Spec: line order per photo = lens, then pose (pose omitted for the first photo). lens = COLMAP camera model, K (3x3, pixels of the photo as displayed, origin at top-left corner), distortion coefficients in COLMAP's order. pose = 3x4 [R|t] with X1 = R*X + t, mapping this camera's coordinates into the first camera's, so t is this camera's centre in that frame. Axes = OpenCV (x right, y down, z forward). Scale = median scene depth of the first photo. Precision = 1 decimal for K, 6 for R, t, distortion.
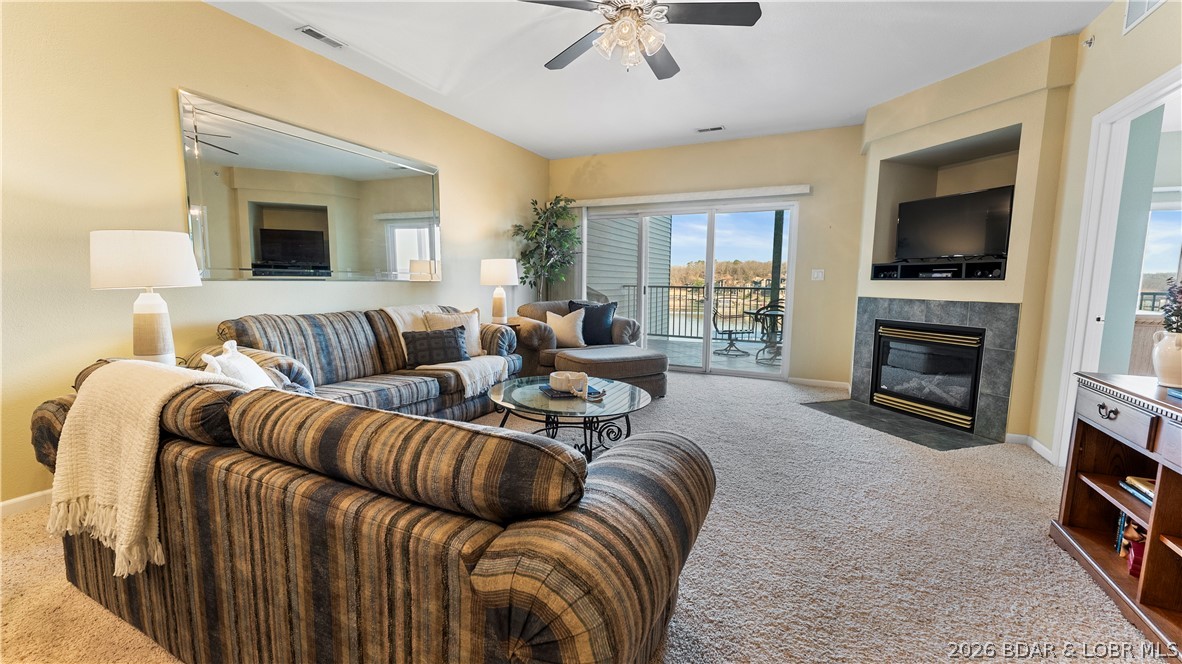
lens RADIAL K [[466.7, 0, 591.0], [0, 466.7, 332.0], [0, 0, 1]] dist [0.001478, -0.000064]
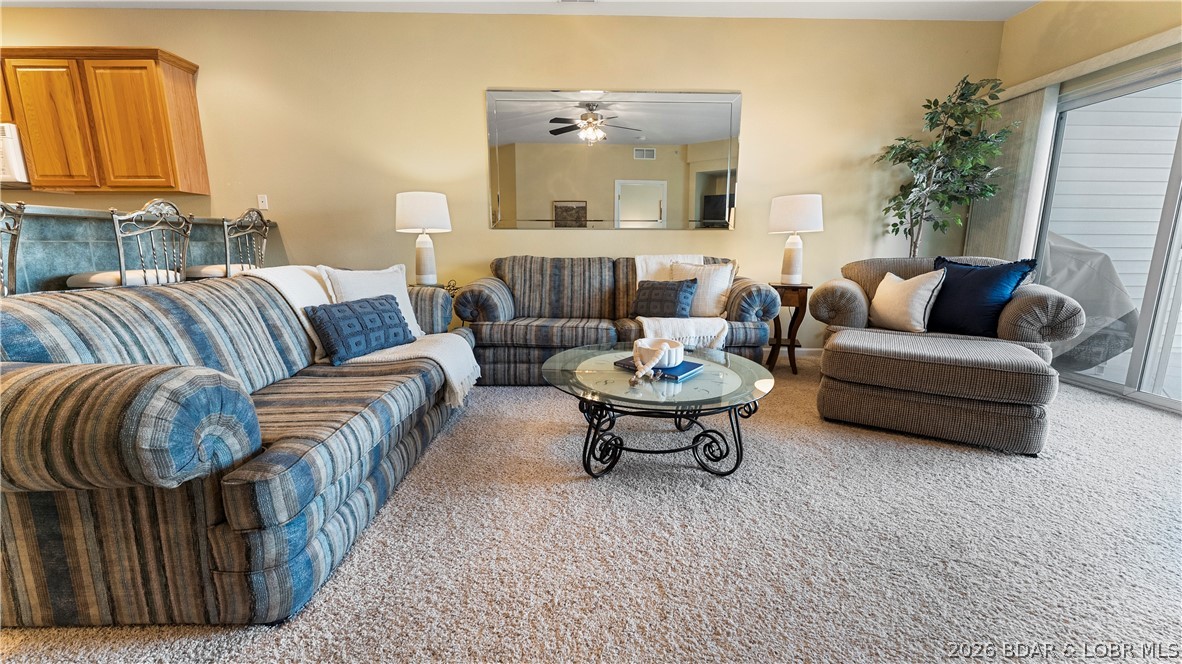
lens RADIAL K [[466.7, 0, 591.0], [0, 466.7, 332.0], [0, 0, 1]] dist [0.001478, -0.000064]
pose [[0.462908, 0.148092, -0.873948, 0.399930], [-0.094500, 0.988571, 0.117461, 0.001218], [0.881355, 0.028214, 0.471612, 0.441195]]
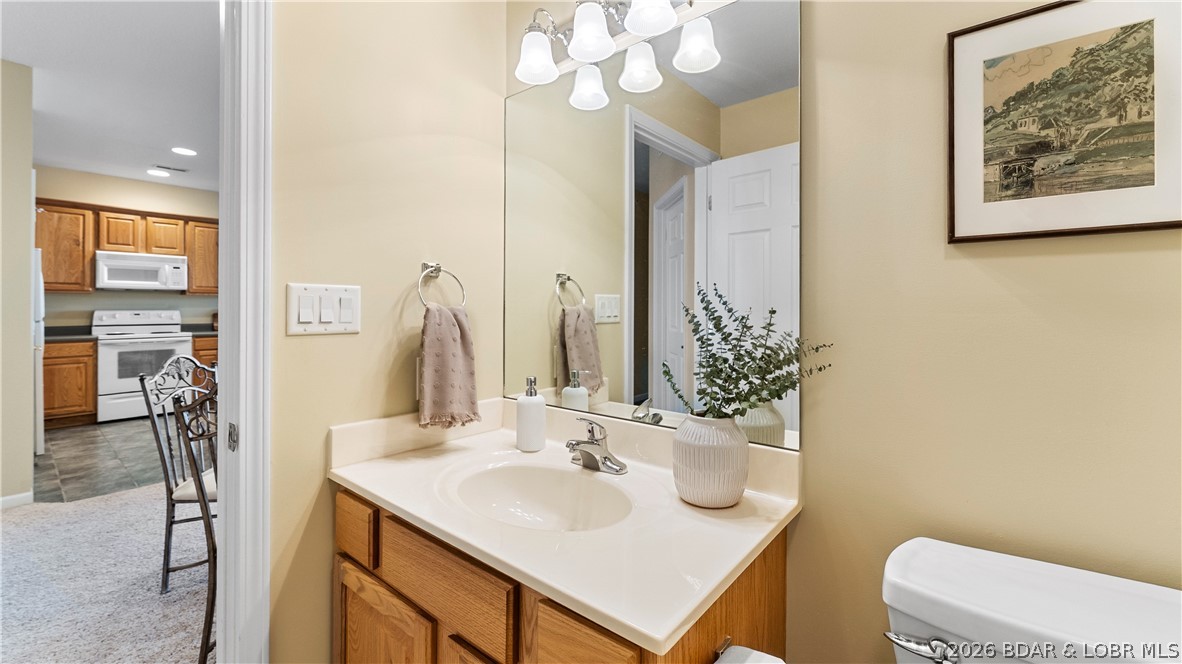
lens RADIAL K [[483.6, 0, 592.1], [0, 483.6, 306.4], [0, 0, 1]] dist [0.000410, 0.000040]
pose [[0.971501, -0.010407, -0.236807, 0.676814], [-0.017456, 0.993182, -0.115260, 0.128682], [0.236392, 0.116109, 0.964696, -1.240781]]
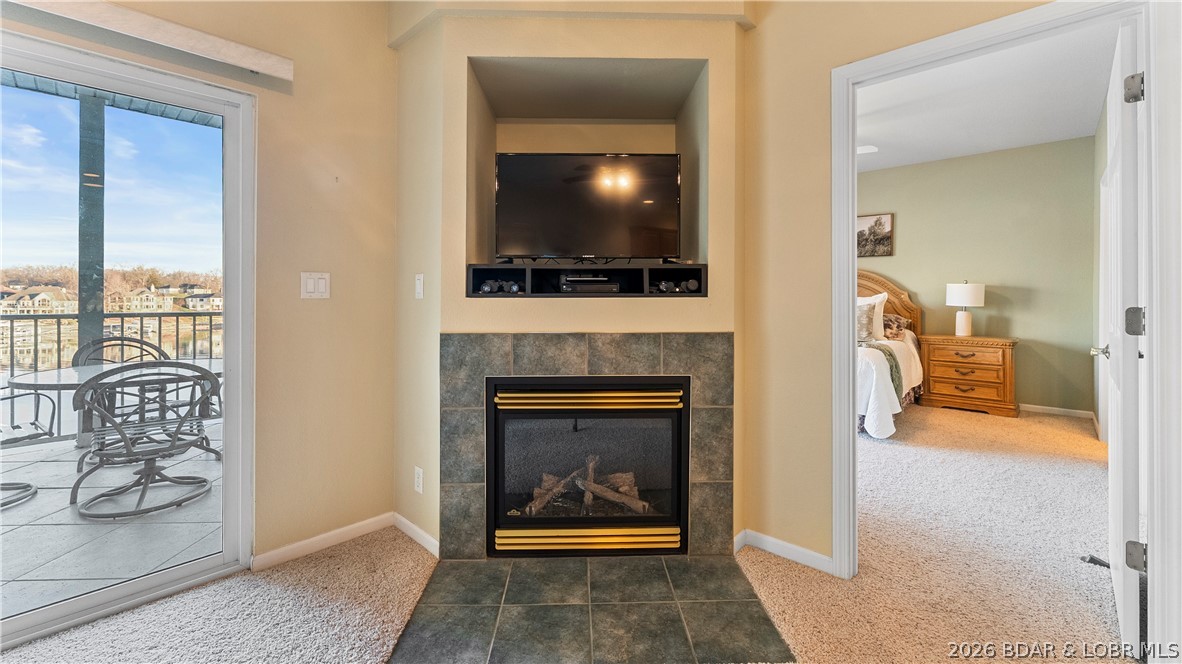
lens RADIAL K [[488.8, 0, 589.5], [0, 488.8, 296.6], [0, 0, 1]] dist [0.002926, 0.000369]
pose [[0.303195, -0.010262, 0.952873, 0.177906], [0.109412, 0.993704, -0.024112, -0.096799], [-0.946627, 0.111566, 0.302409, 0.817271]]
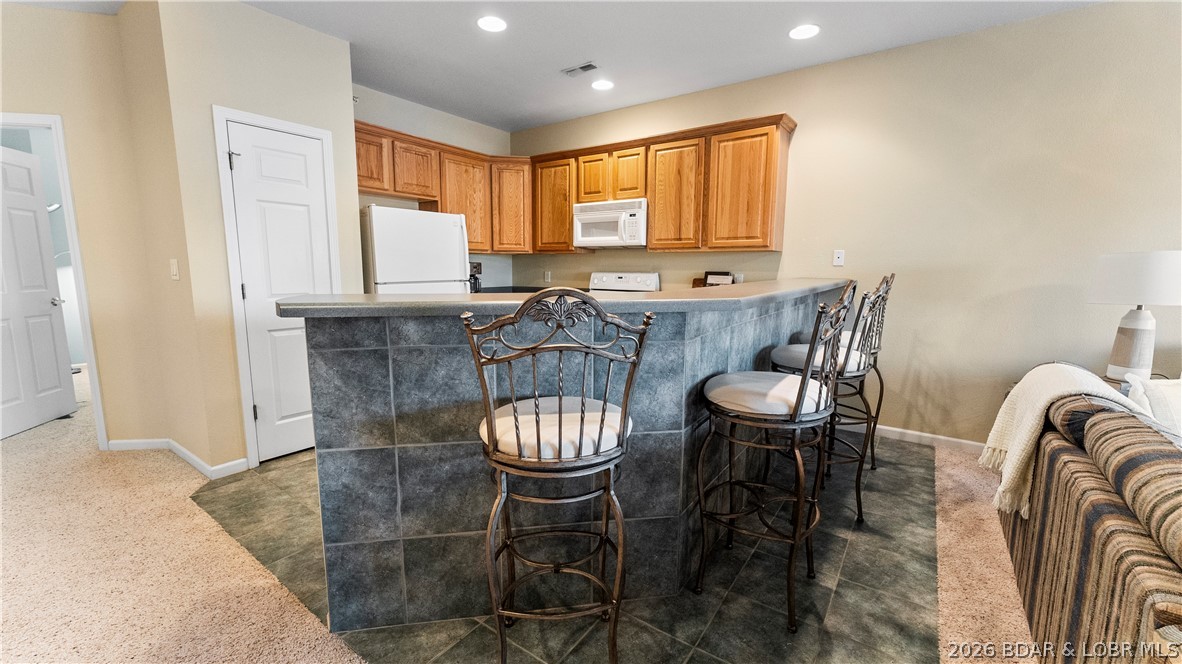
lens RADIAL K [[472.2, 0, 584.6], [0, 472.2, 335.0], [0, 0, 1]] dist [0.001351, 0.000194]
pose [[-0.176955, 0.133285, -0.975152, 0.185199], [-0.118431, 0.980705, 0.155535, -0.024779], [0.977068, 0.143011, -0.157756, -0.027794]]
